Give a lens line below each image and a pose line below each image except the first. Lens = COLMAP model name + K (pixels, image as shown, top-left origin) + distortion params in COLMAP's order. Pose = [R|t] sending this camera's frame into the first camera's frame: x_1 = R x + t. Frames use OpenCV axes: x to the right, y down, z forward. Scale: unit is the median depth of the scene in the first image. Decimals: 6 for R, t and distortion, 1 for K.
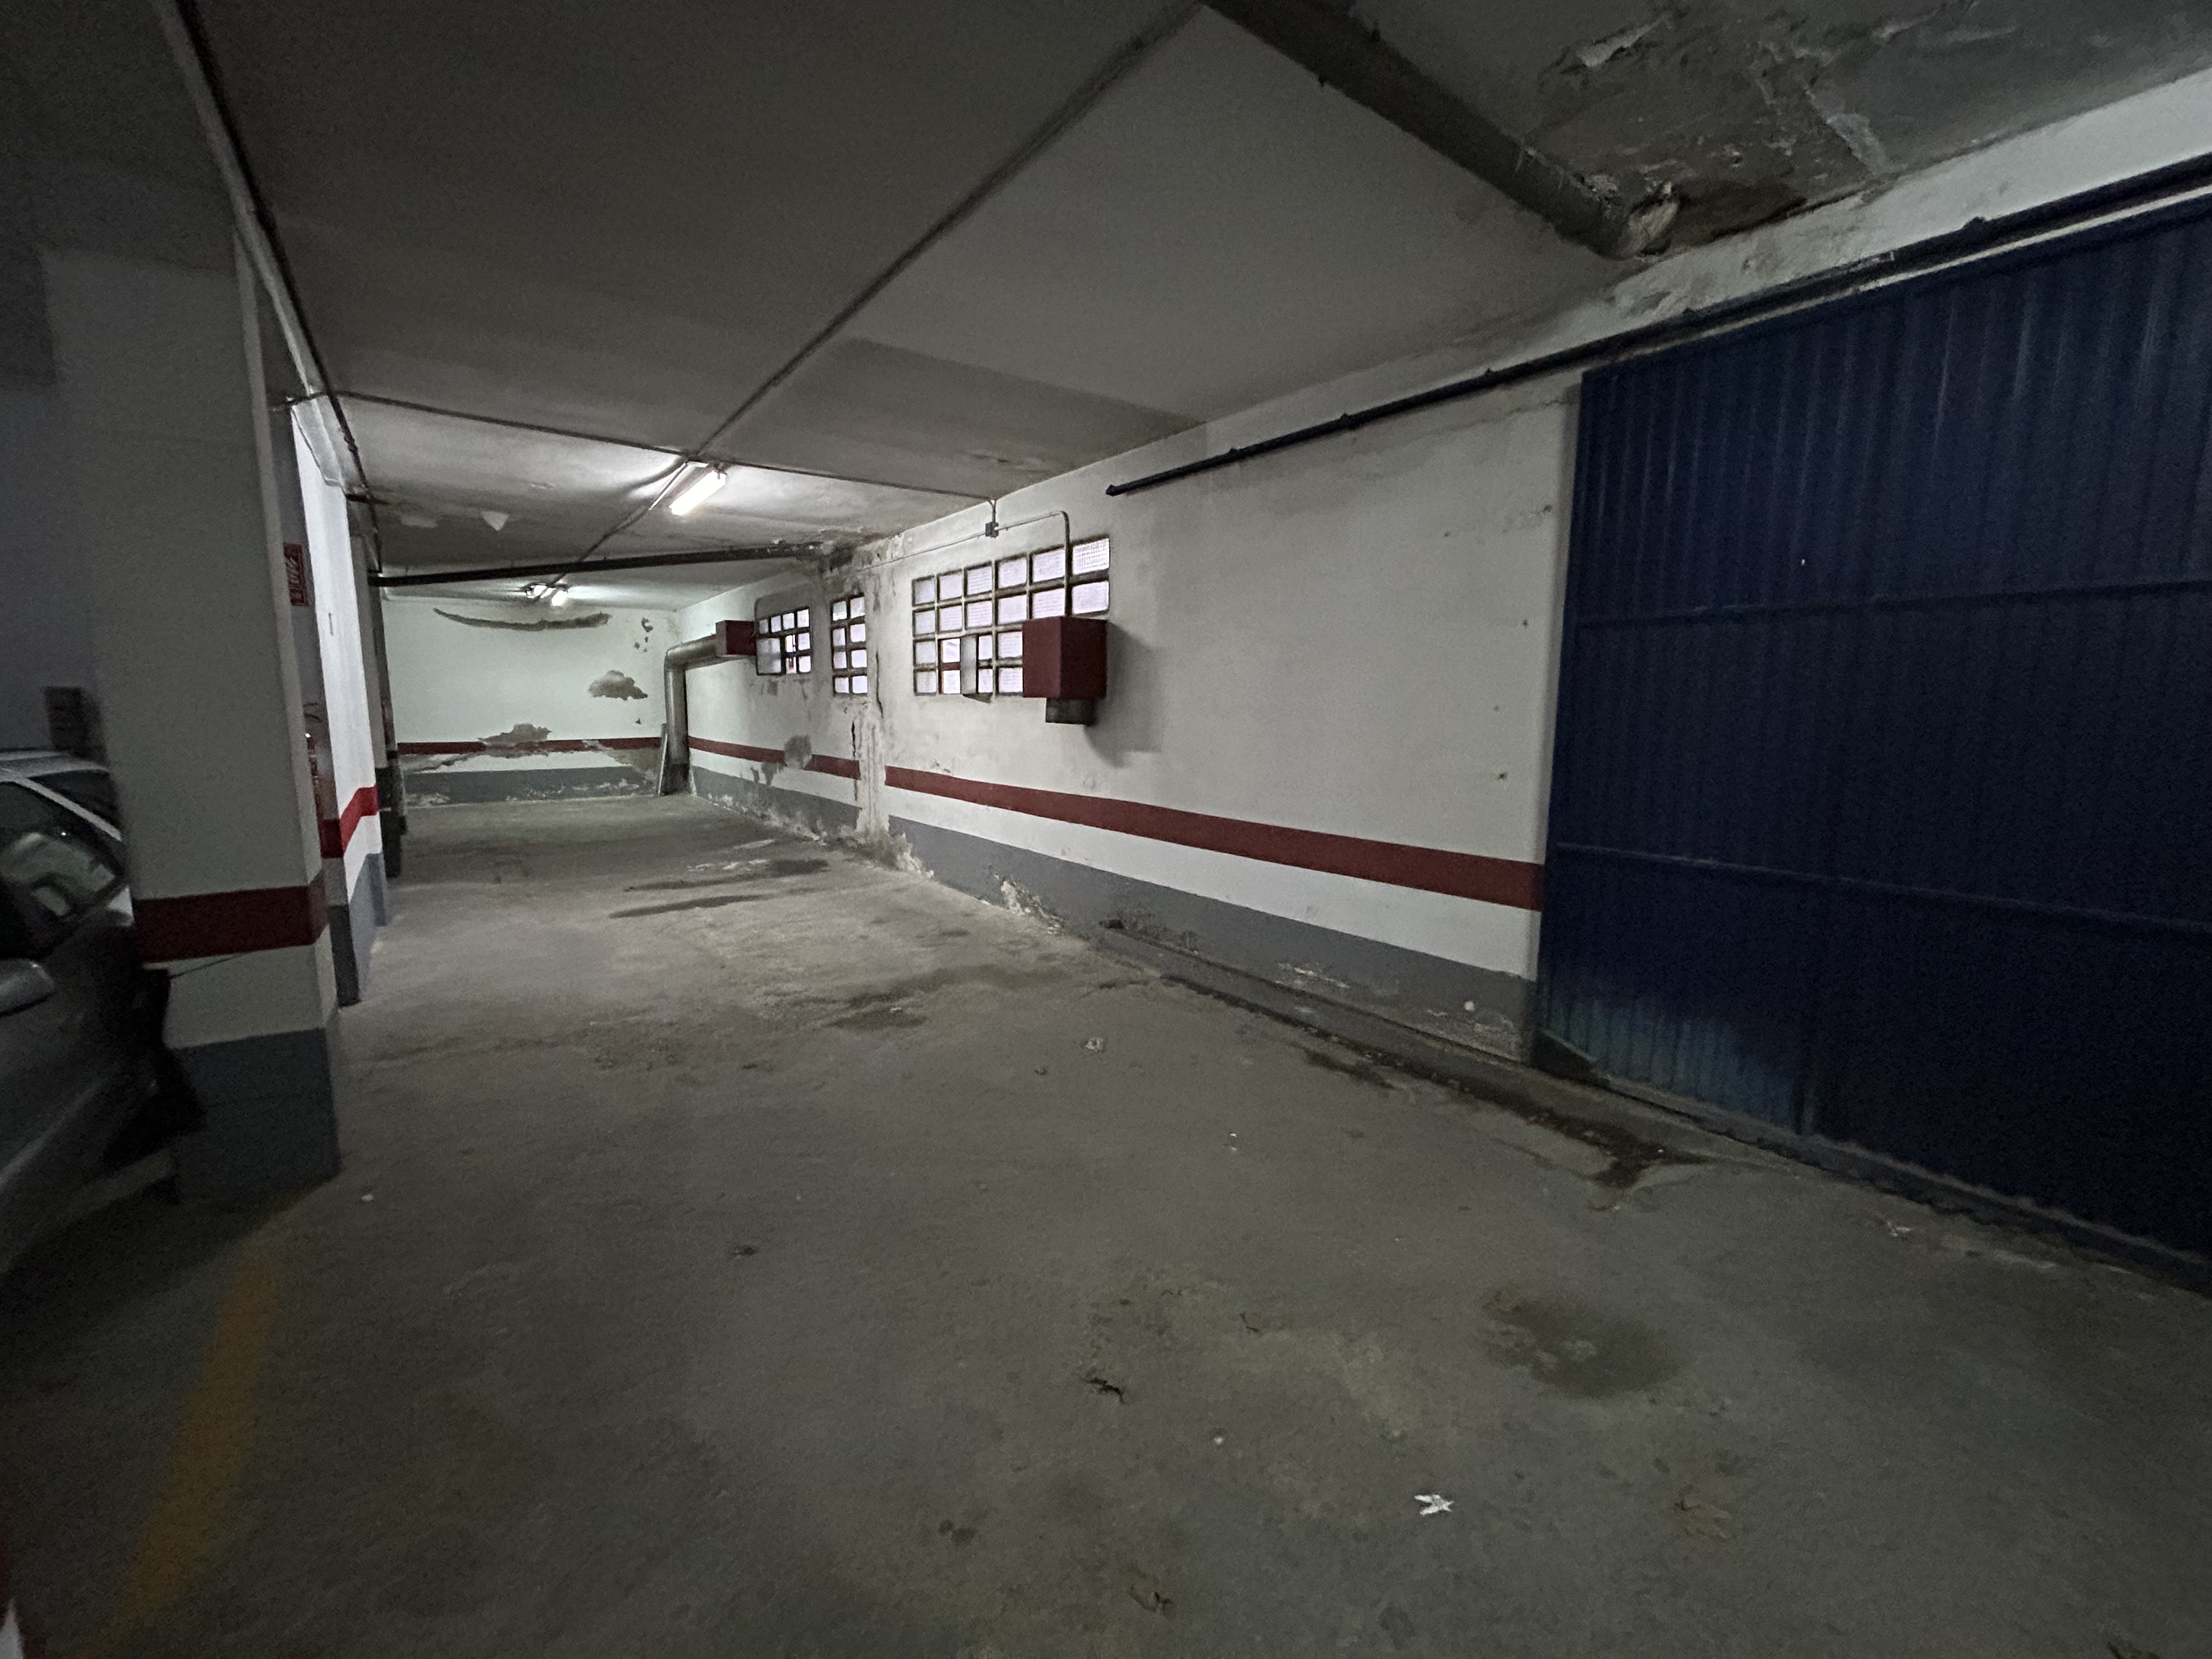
lens RADIAL K [[888.2, 0, 1103.3], [0, 888.2, 826.9], [0, 0, 1]] dist [-0.002179, 0.000304]
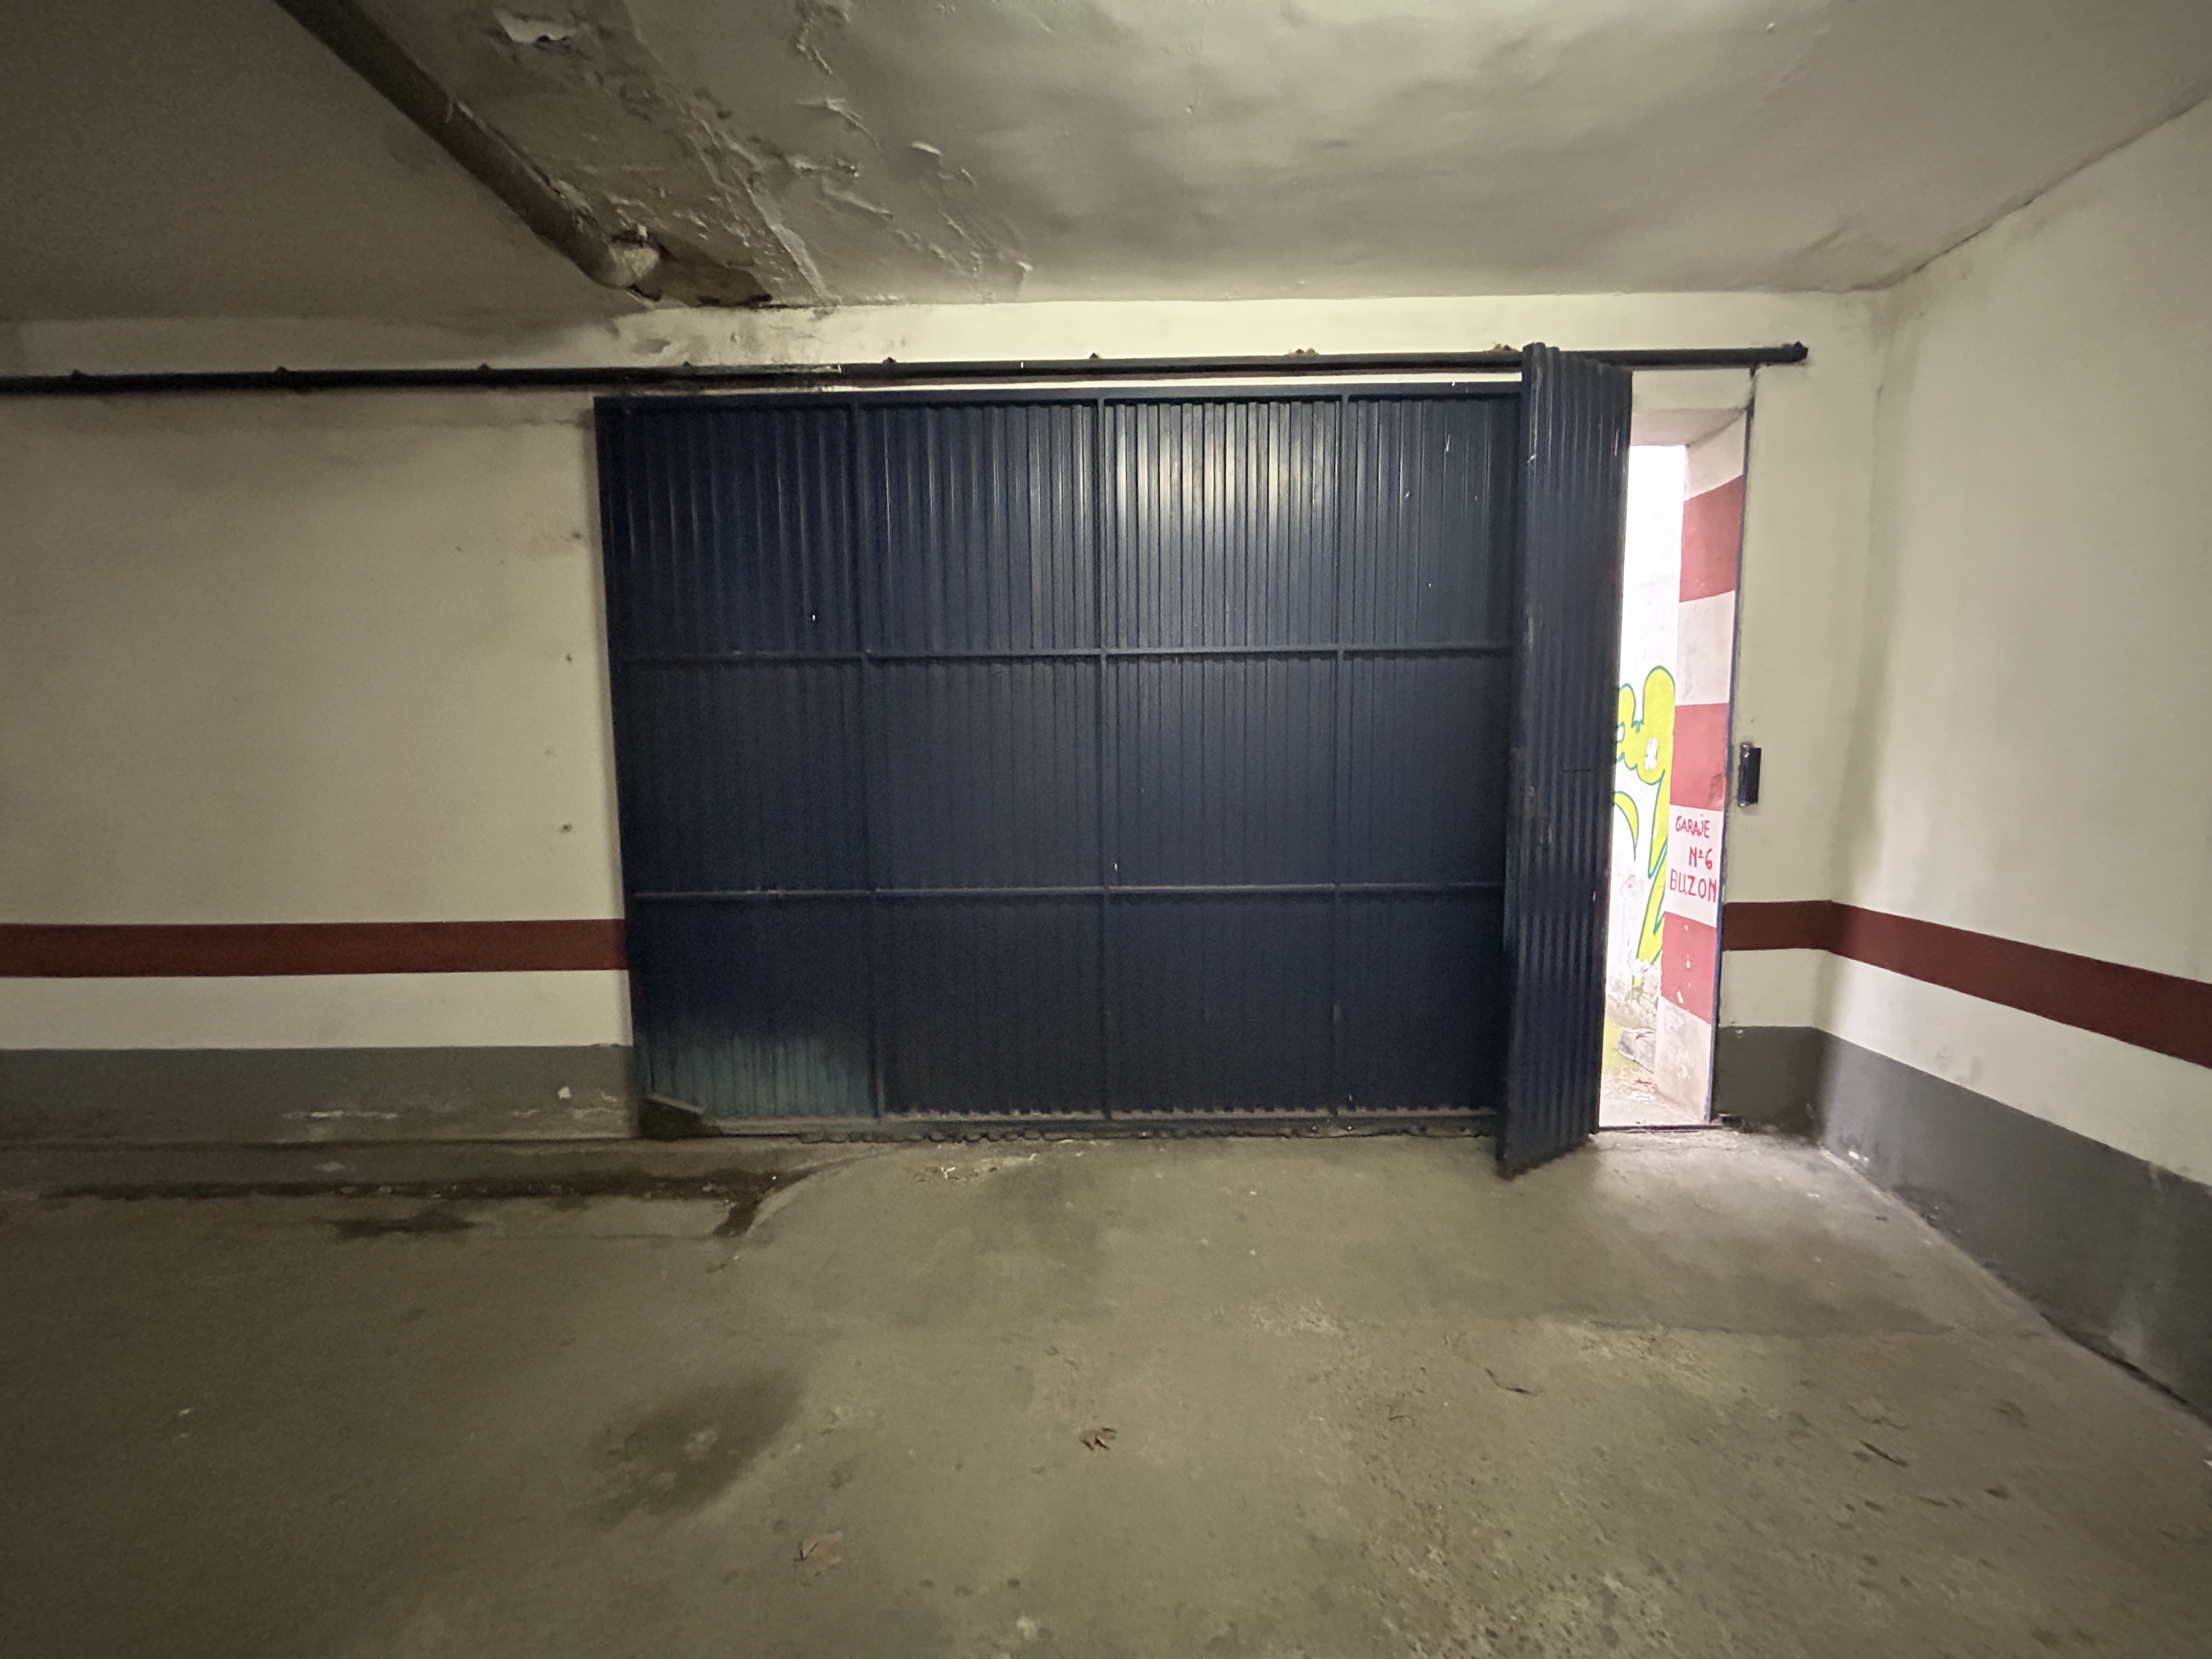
lens RADIAL K [[888.2, 0, 1105.5], [0, 888.2, 829.2], [0, 0, 1]] dist [-0.002179, 0.000304]
pose [[0.605078, -0.091108, 0.790936, 0.060477], [0.125265, 0.991952, 0.018433, -0.003913], [-0.786250, 0.087923, 0.611621, 0.024652]]
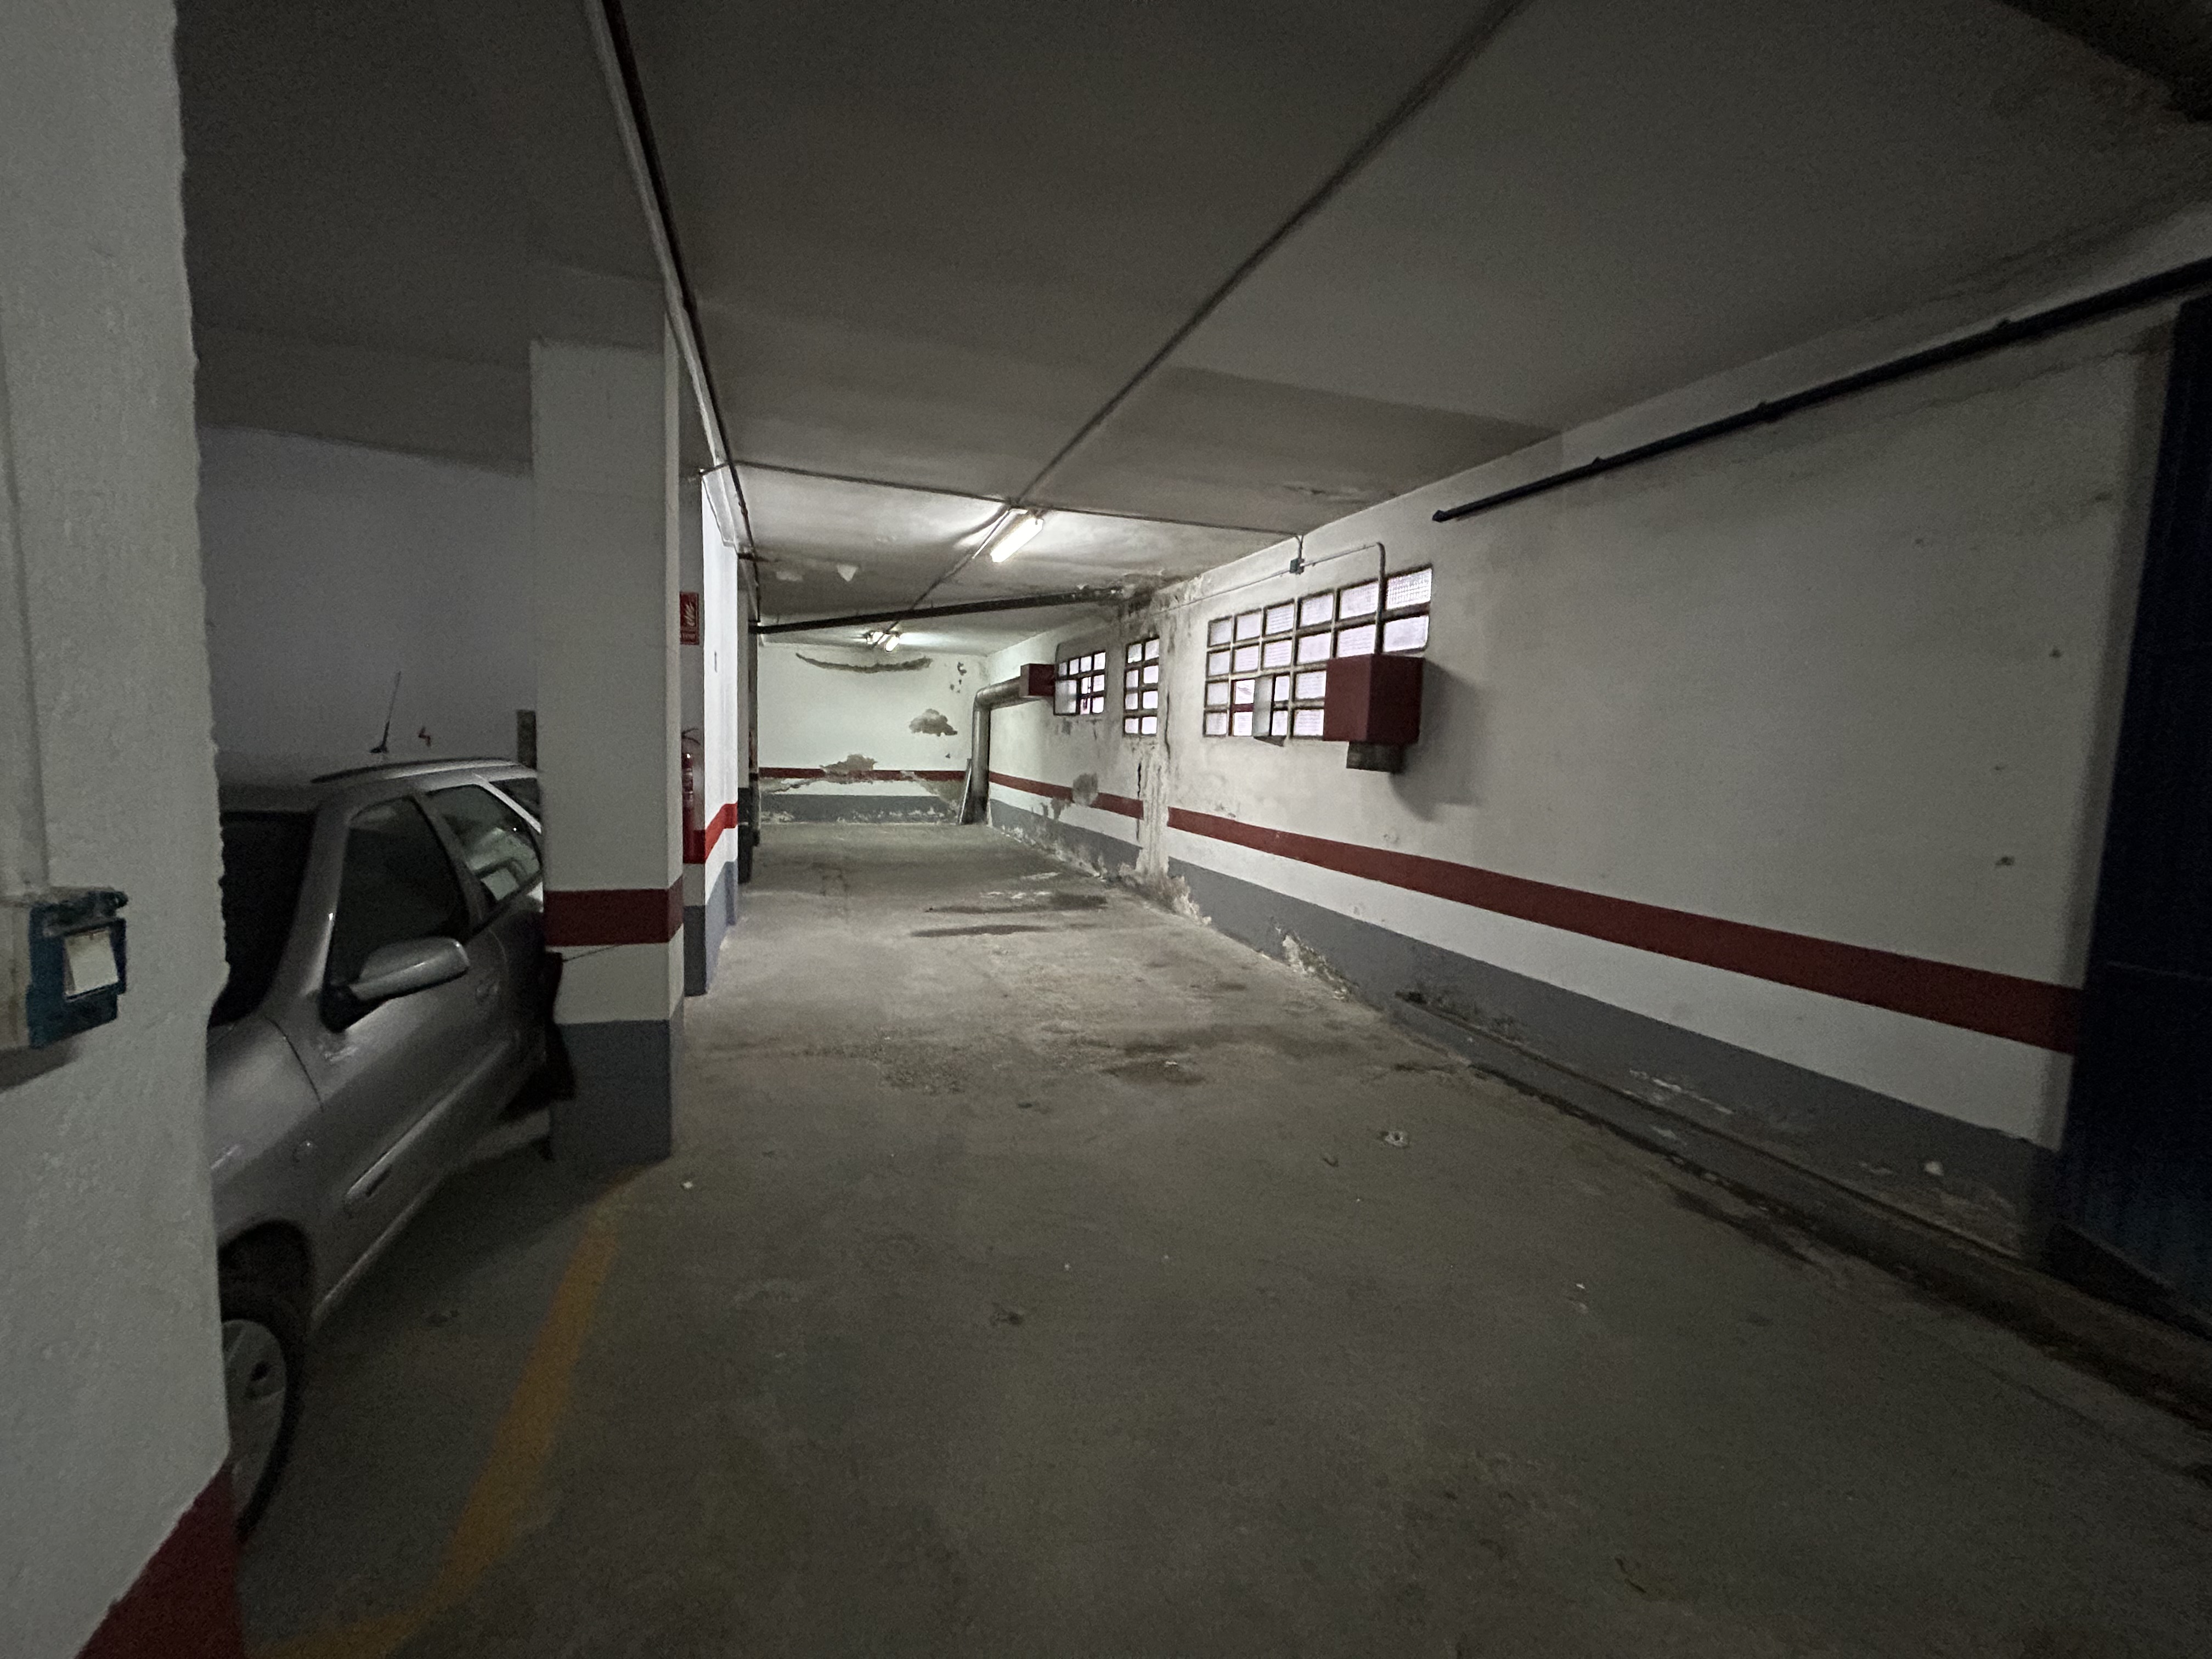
lens RADIAL K [[888.2, 0, 1104.3], [0, 888.2, 829.5], [0, 0, 1]] dist [-0.002179, 0.000304]
pose [[0.953291, 0.055806, -0.296853, -0.037251], [-0.070017, 0.996843, -0.037447, -0.003013], [0.293826, 0.056483, 0.954189, 0.066925]]
